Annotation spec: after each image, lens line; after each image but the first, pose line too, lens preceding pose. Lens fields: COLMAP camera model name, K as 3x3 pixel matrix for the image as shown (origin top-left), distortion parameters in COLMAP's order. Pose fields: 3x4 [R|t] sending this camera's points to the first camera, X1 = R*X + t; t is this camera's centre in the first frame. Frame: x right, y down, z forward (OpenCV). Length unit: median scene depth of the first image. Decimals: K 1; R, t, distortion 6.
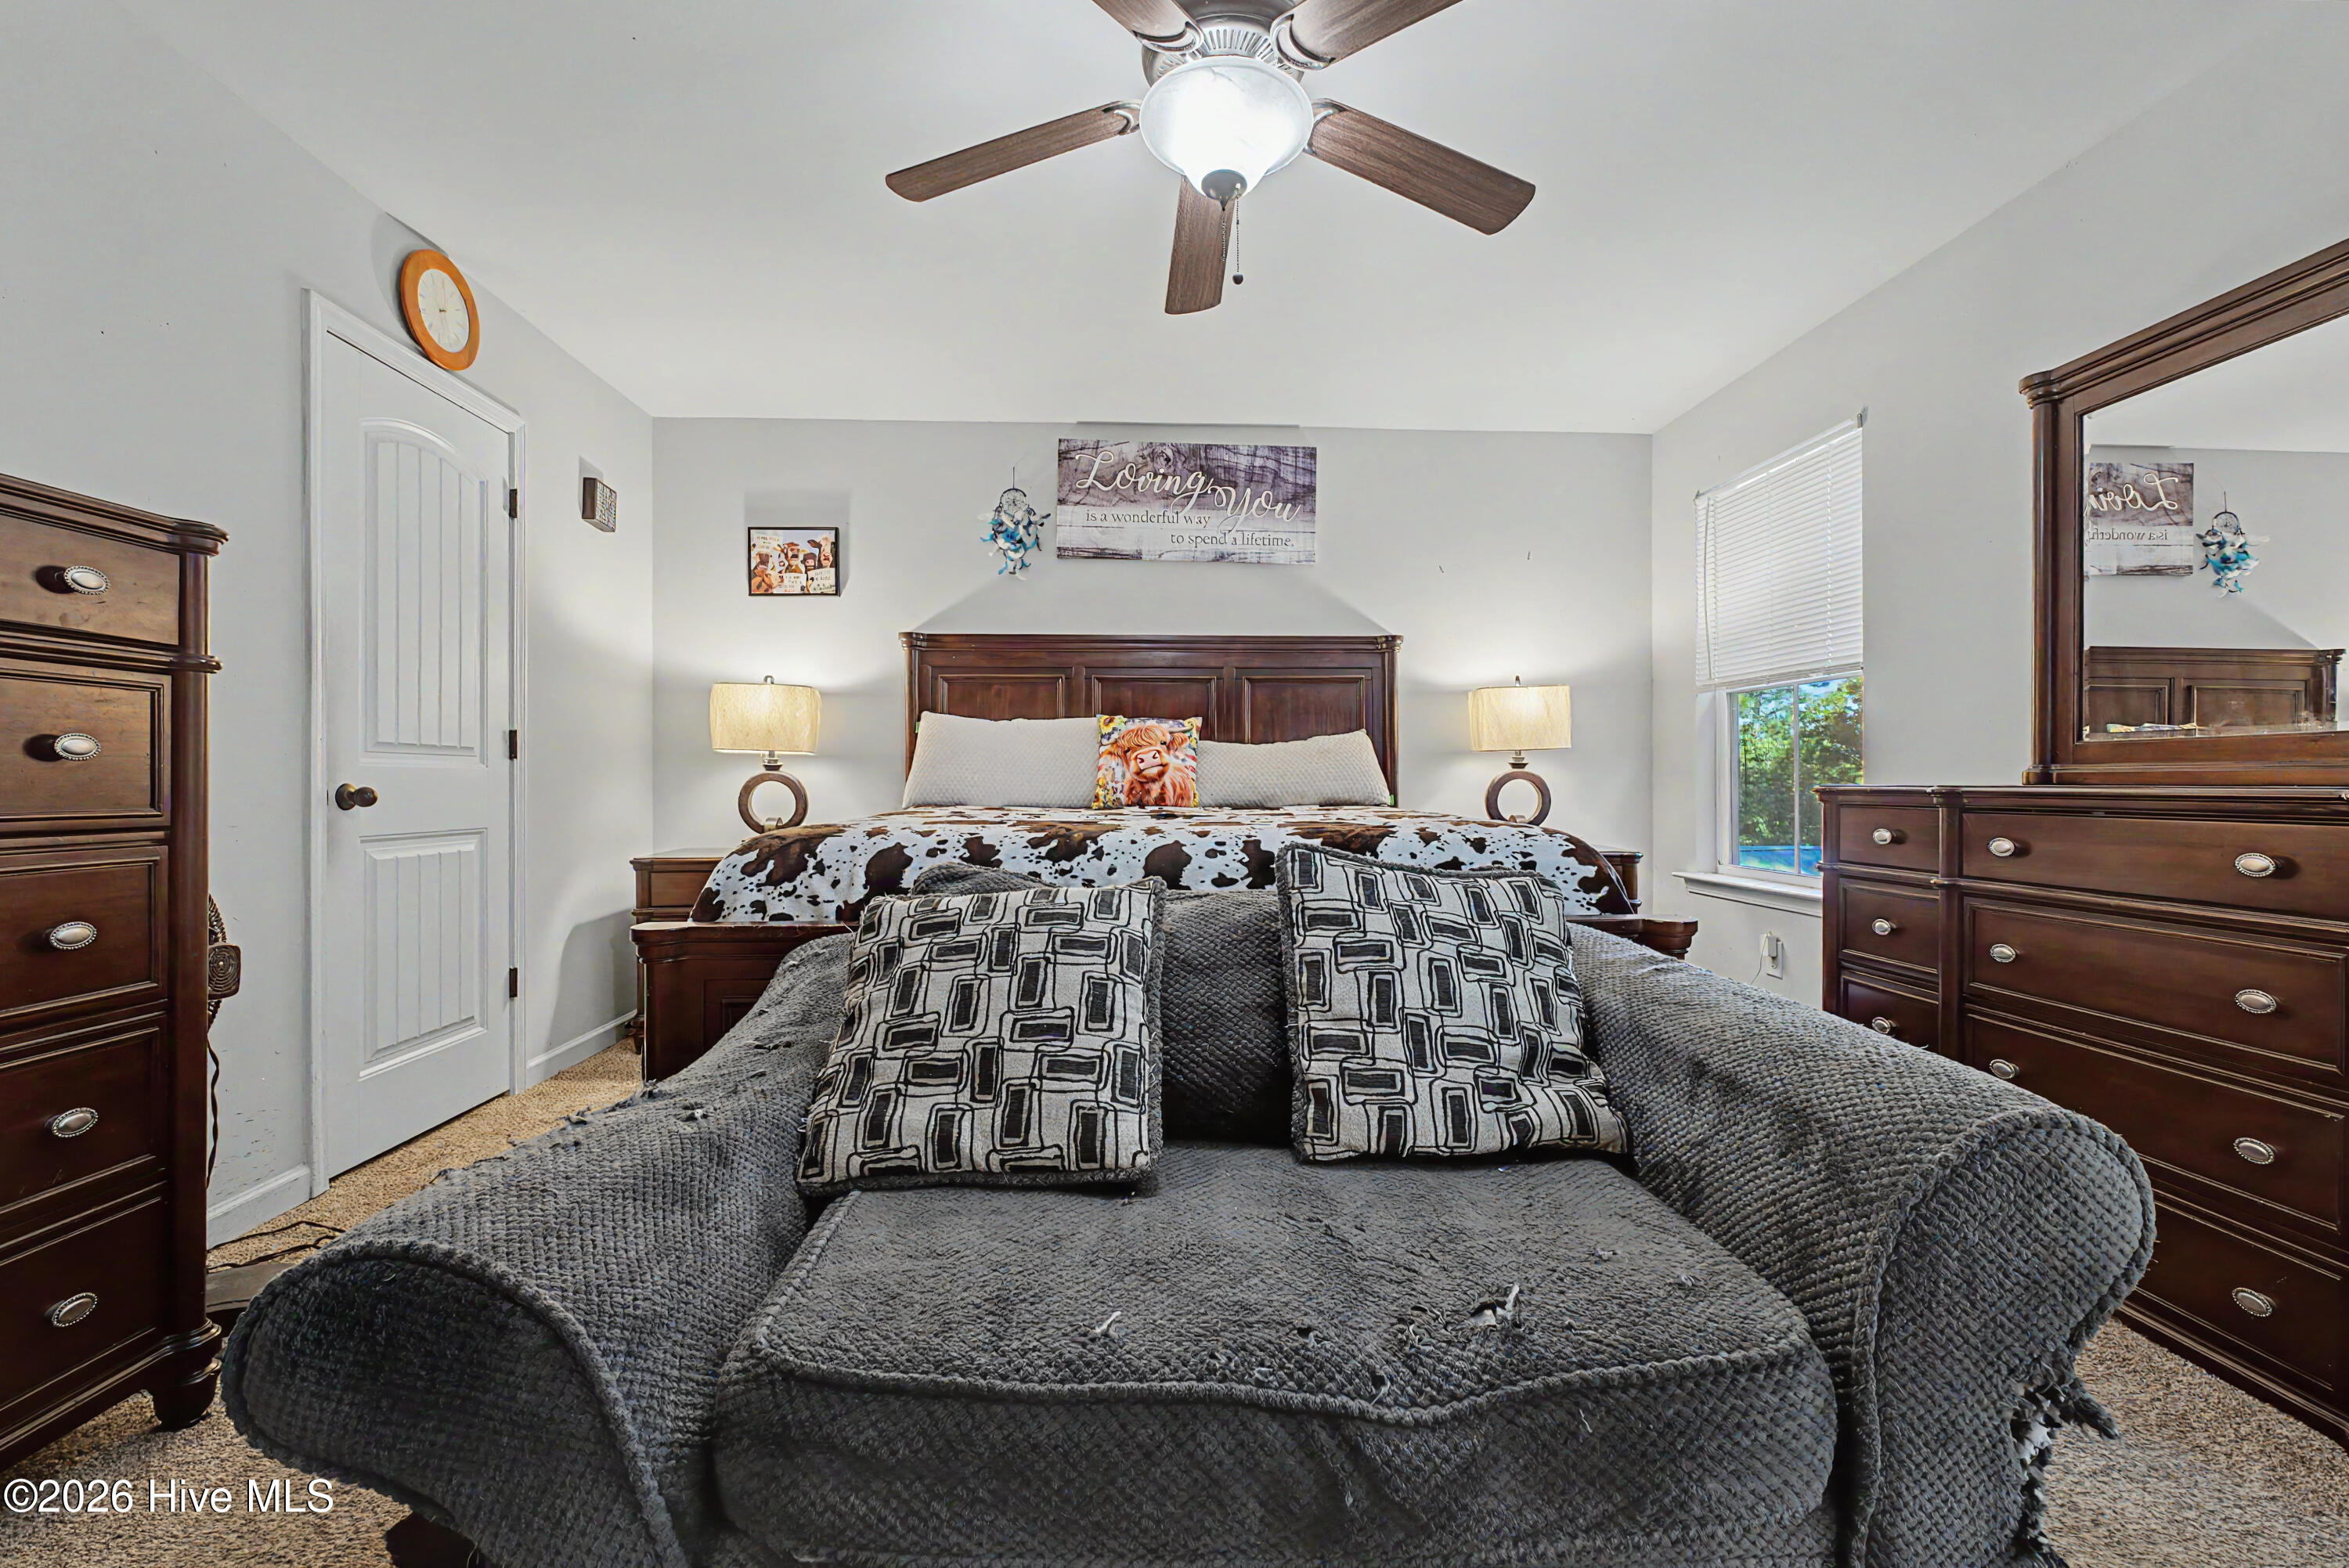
lens RADIAL K [[996.8, 0, 1177.2], [0, 996.8, 789.2], [0, 0, 1]] dist [-0.002220, 0.000163]
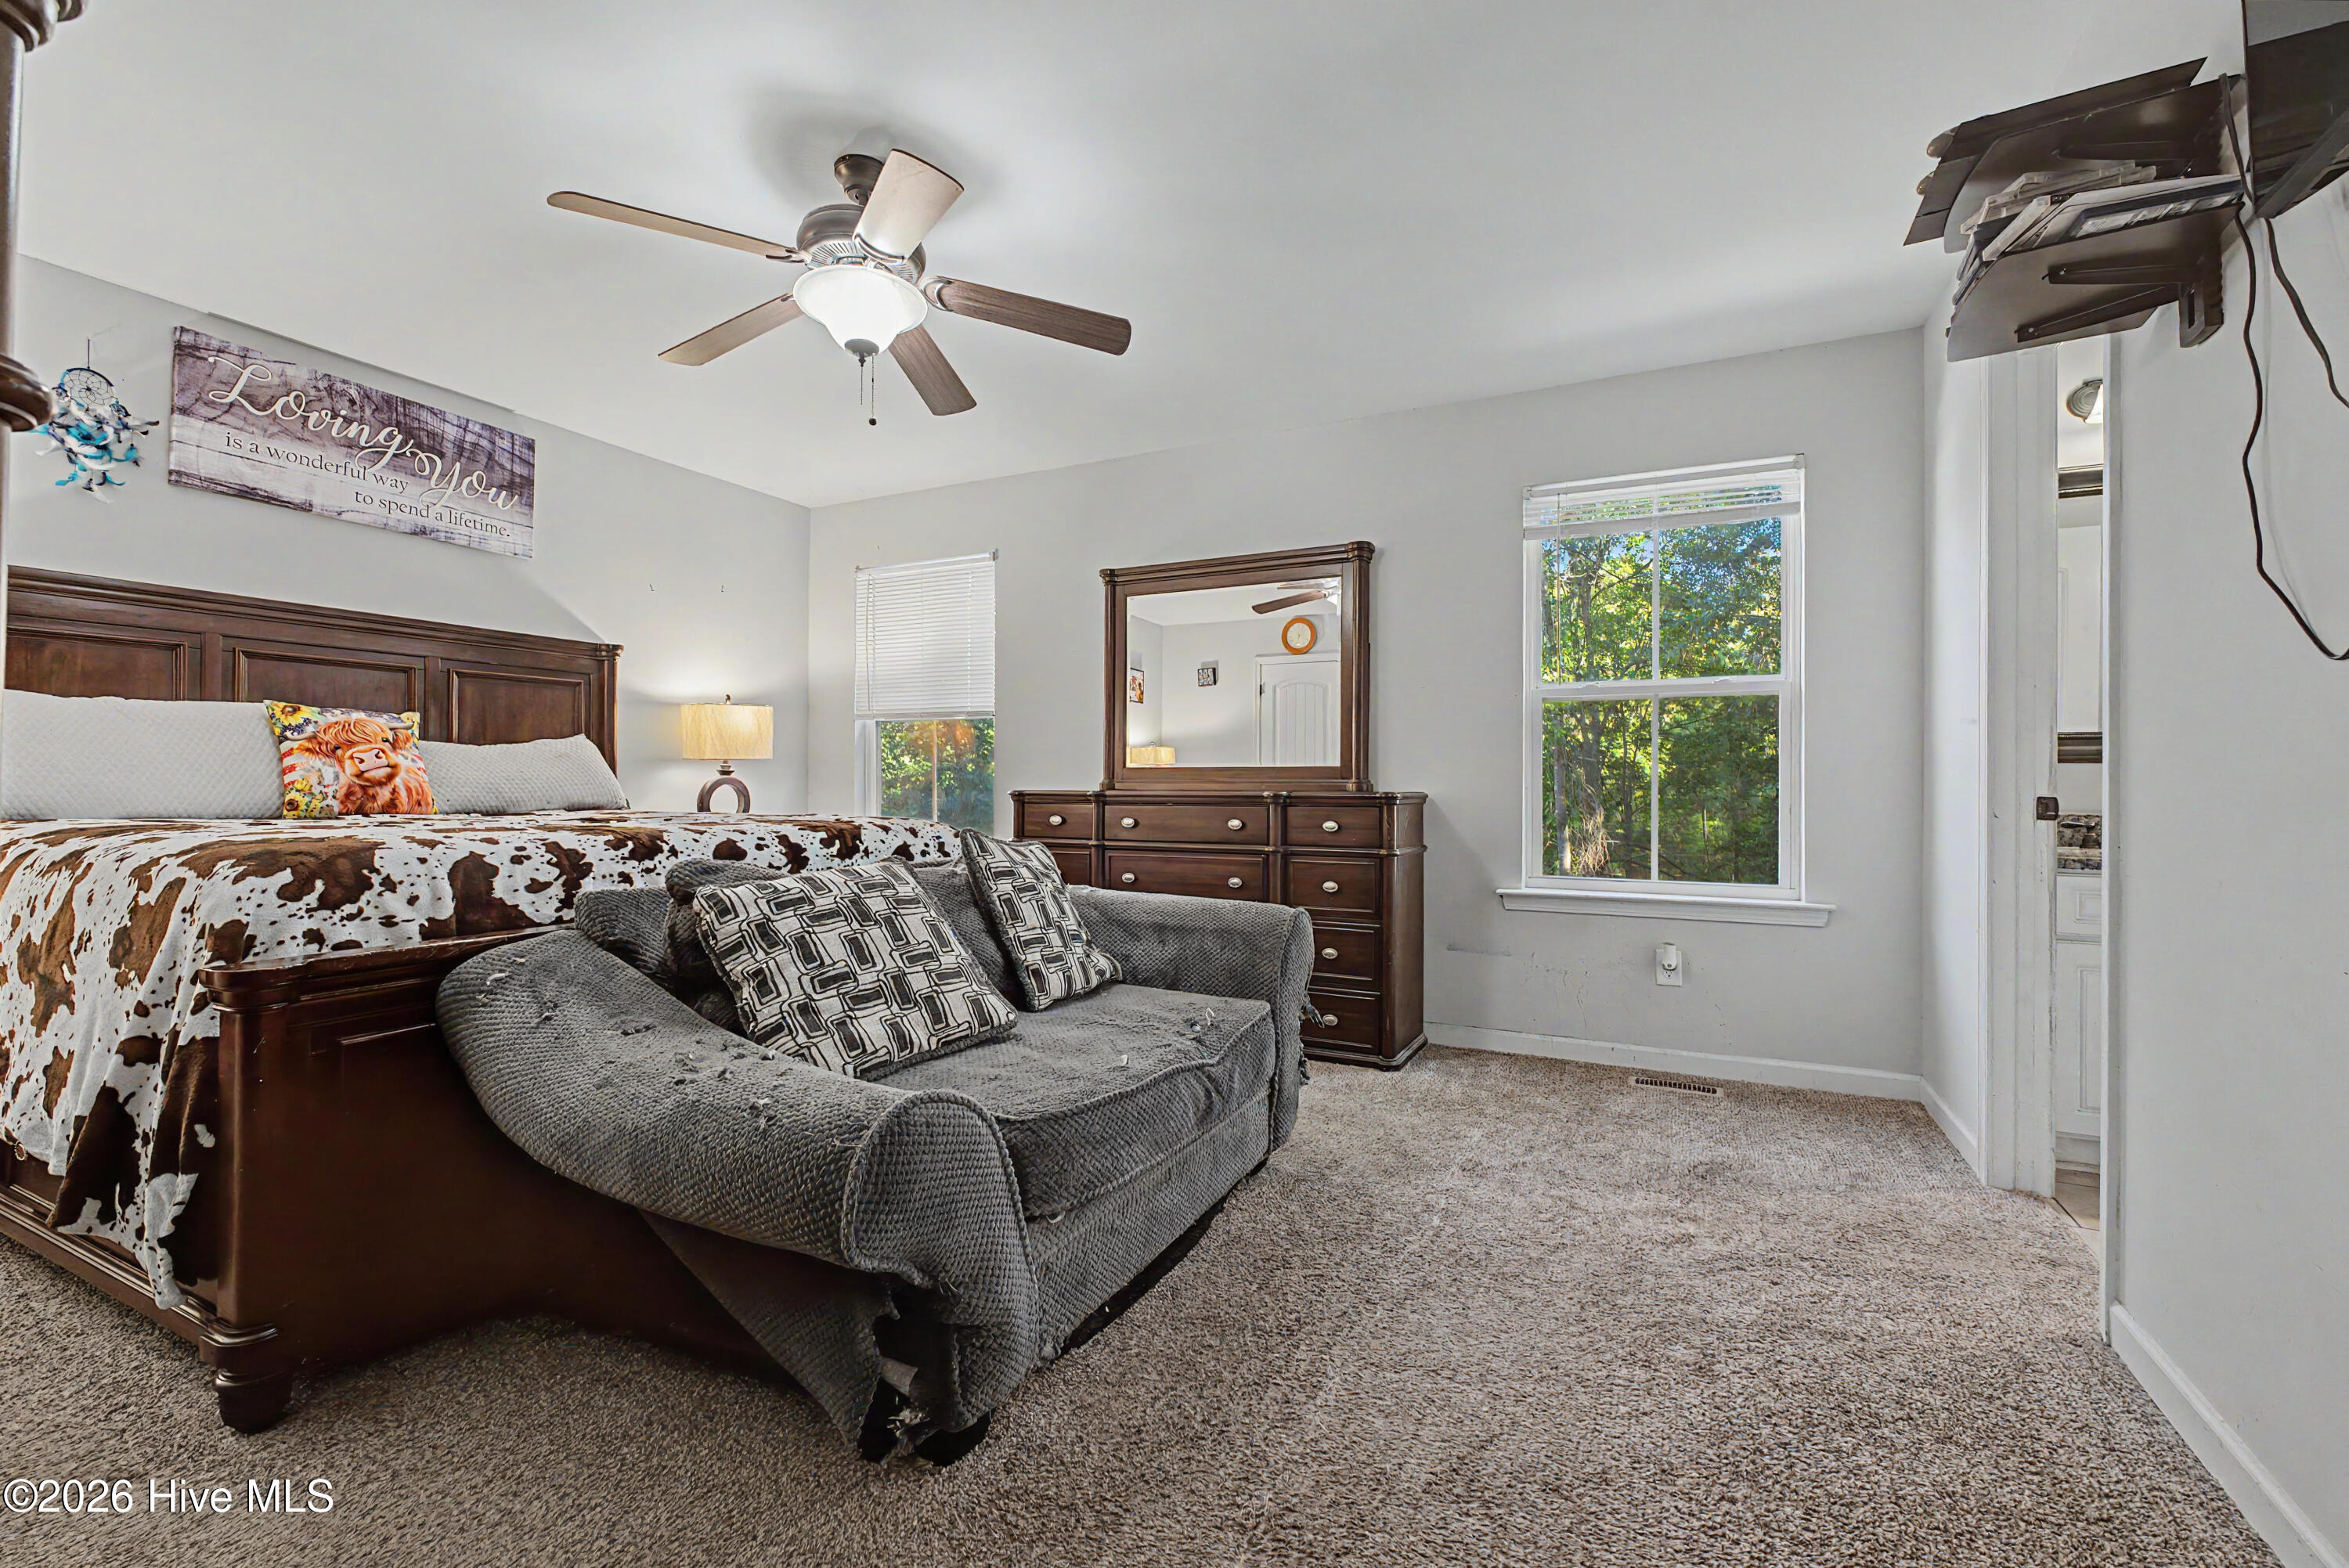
lens RADIAL K [[996.8, 0, 1177.2], [0, 996.8, 789.2], [0, 0, 1]] dist [-0.002220, 0.000163]
pose [[0.497416, 0.001089, 0.867512, -0.409321], [0.002235, 0.999994, -0.002537, -0.000547], [-0.867509, 0.003201, 0.497411, -0.020260]]
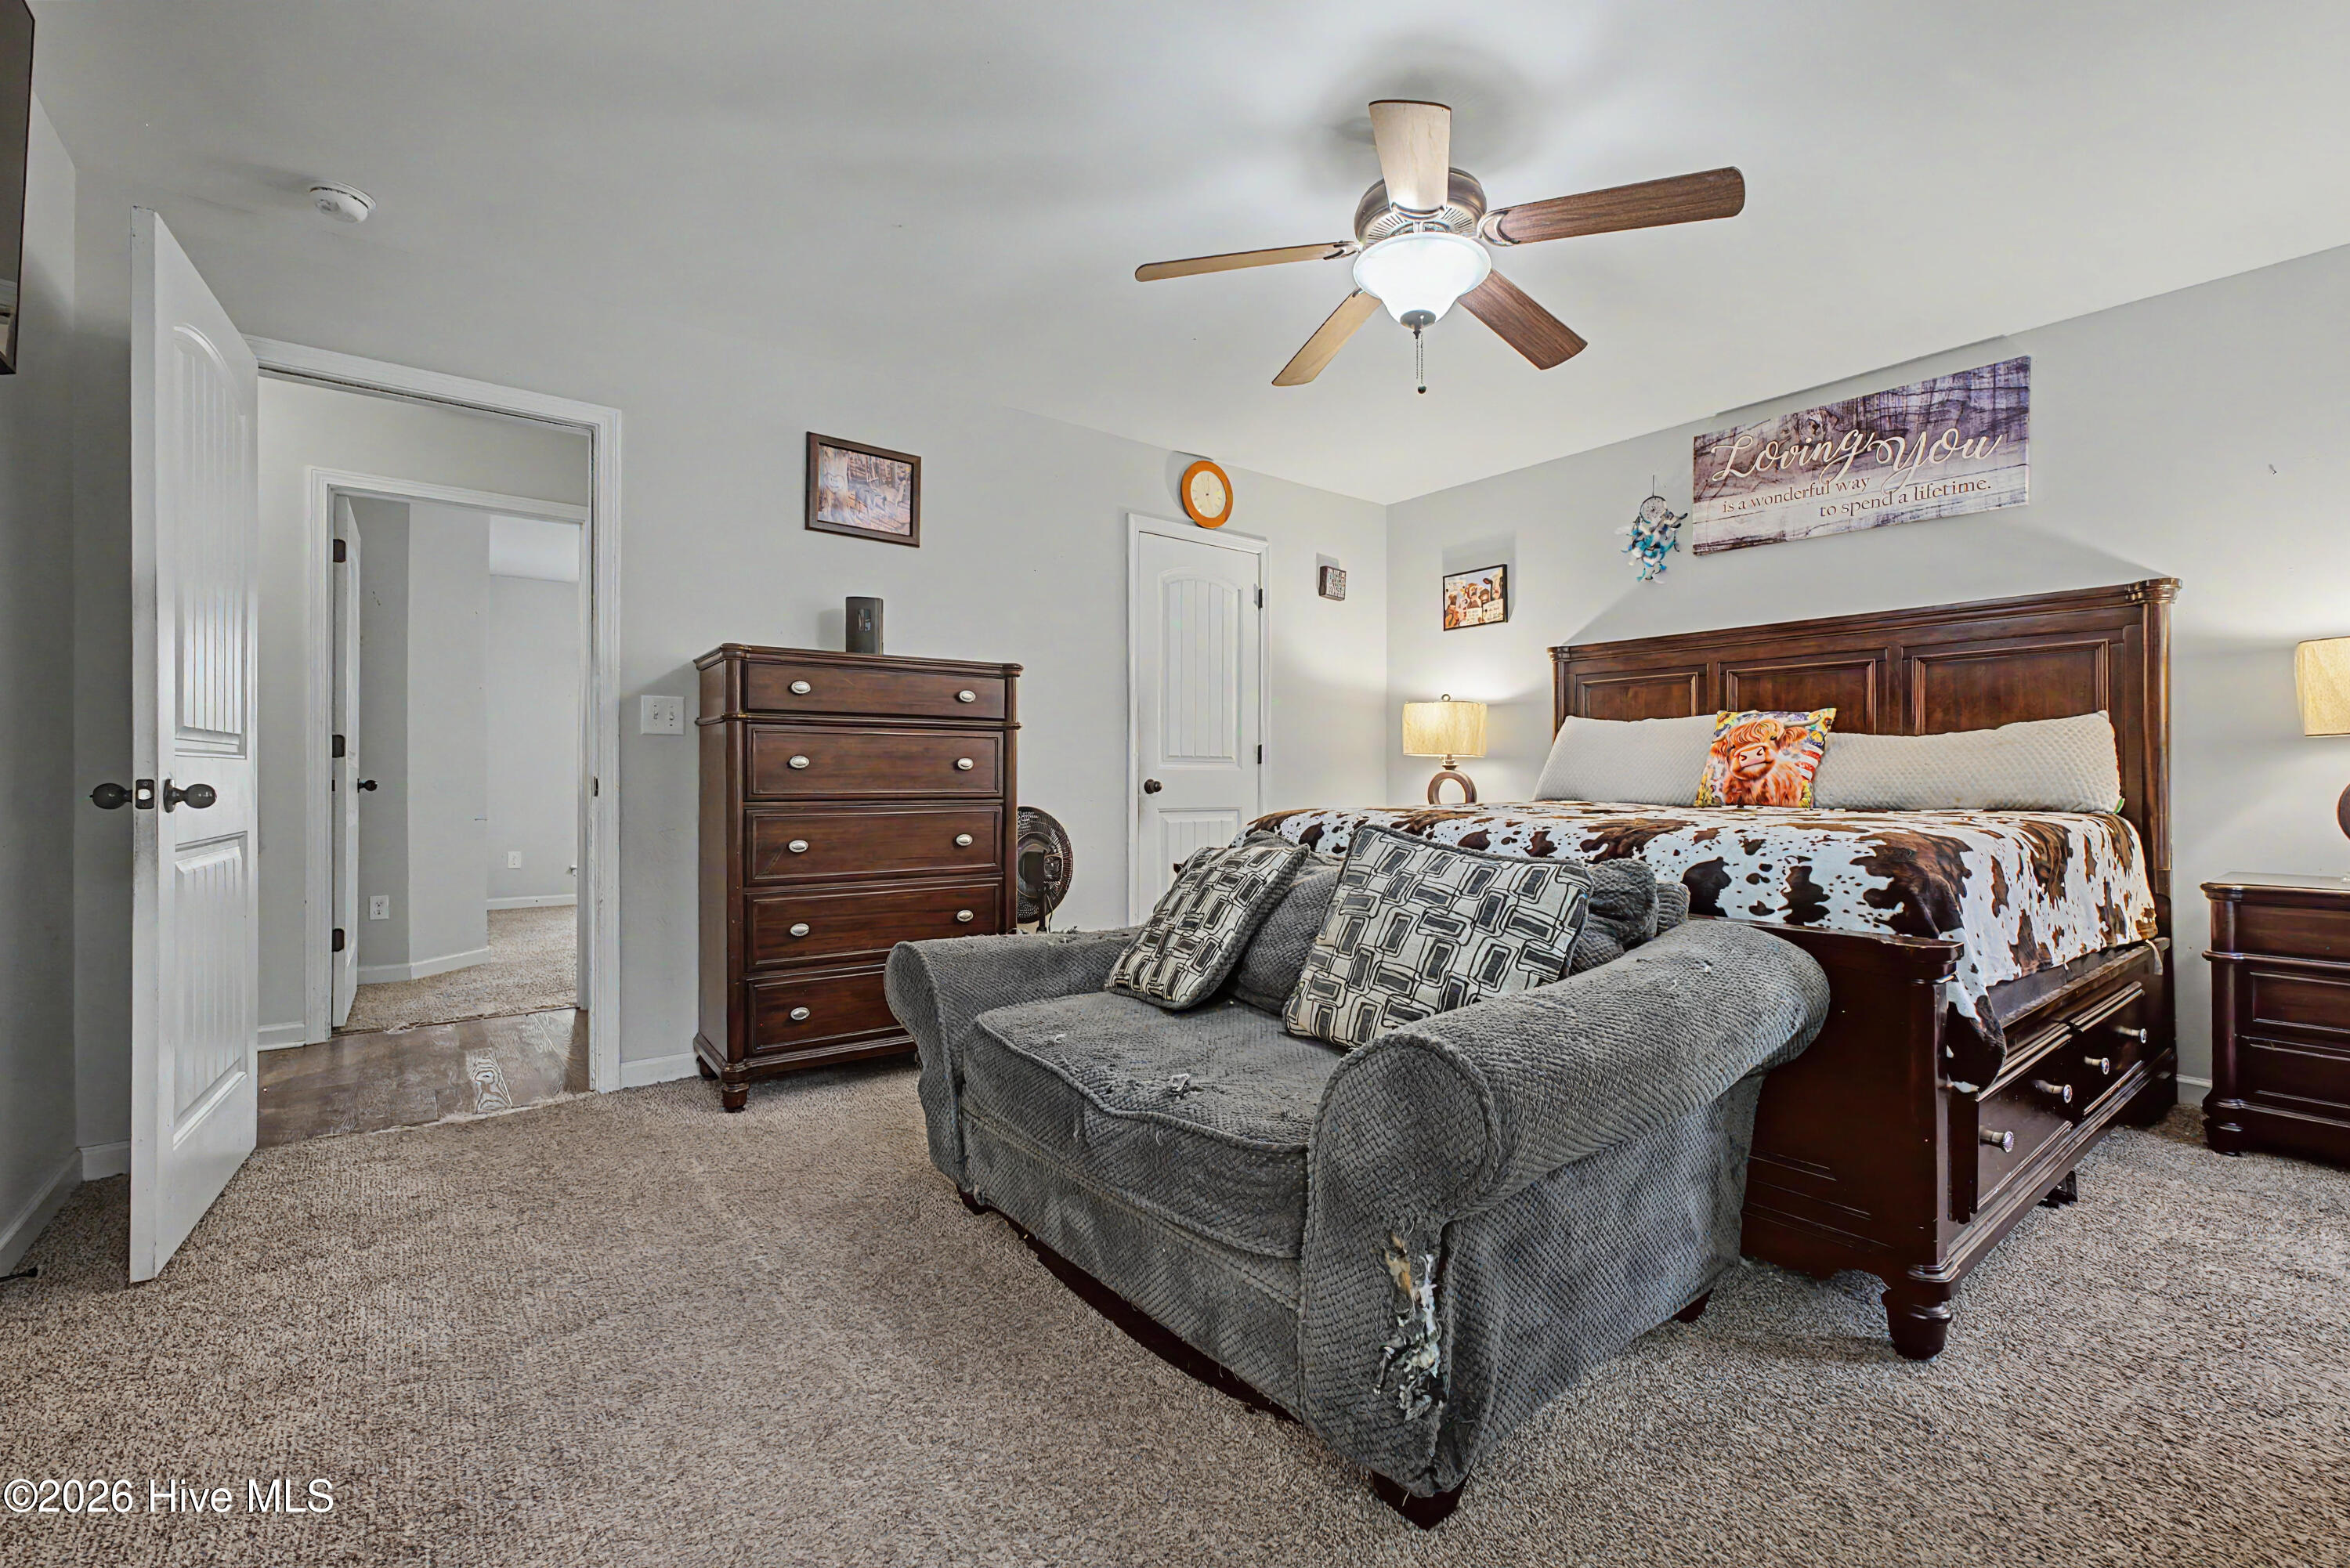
lens RADIAL K [[997.3, 0, 1177.7], [0, 997.3, 789.2], [0, 0, 1]] dist [-0.002220, 0.000163]
pose [[0.579928, 0.010612, -0.814599, 0.415869], [-0.008611, 0.999939, 0.006896, -0.000283], [0.814622, 0.003015, 0.579984, -0.002267]]
